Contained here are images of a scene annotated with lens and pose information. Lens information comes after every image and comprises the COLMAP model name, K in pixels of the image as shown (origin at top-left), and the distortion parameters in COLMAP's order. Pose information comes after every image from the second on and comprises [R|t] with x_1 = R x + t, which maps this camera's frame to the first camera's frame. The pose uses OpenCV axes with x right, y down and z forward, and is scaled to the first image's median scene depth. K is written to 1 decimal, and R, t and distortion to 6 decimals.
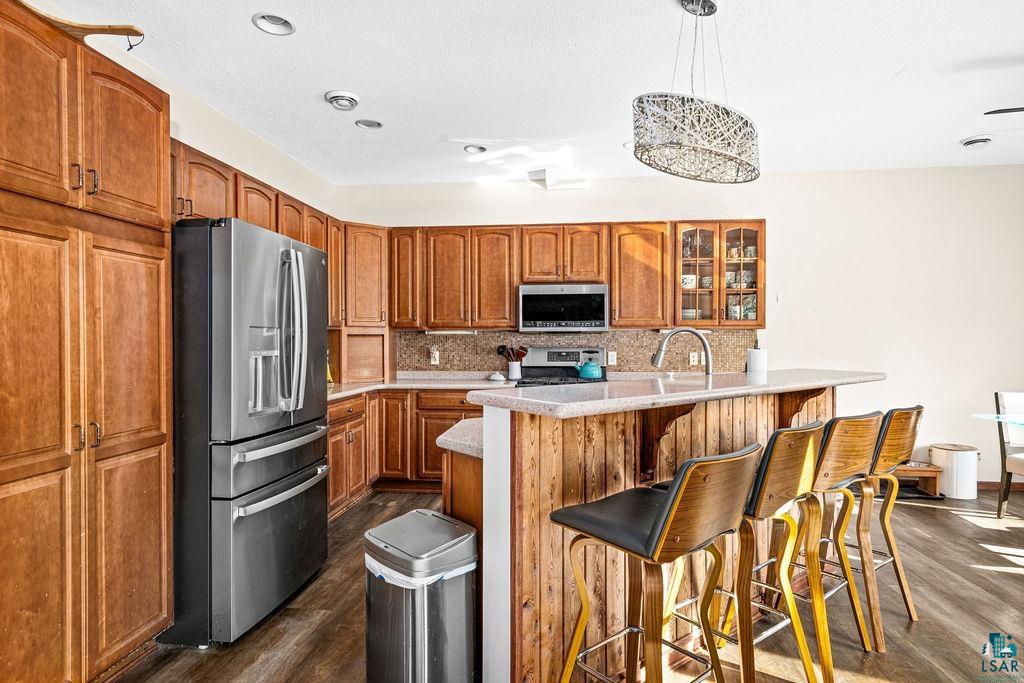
lens RADIAL K [[579.7, 0, 513.6], [0, 579.7, 341.1], [0, 0, 1]] dist [0.007799, 0.001787]
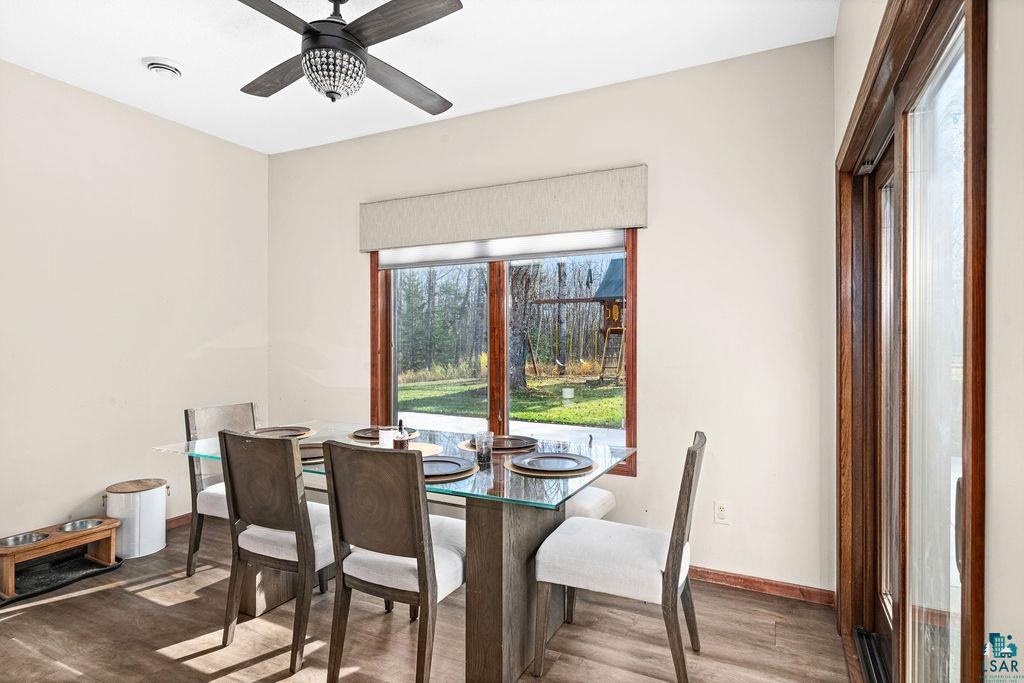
lens RADIAL K [[552.1, 0, 510.7], [0, 552.1, 338.9], [0, 0, 1]] dist [0.006995, 0.001363]
pose [[0.359614, 0.002460, 0.933098, 0.302850], [-0.004375, 0.999990, -0.000950, -0.006230], [-0.933091, -0.003740, 0.359621, 0.343745]]
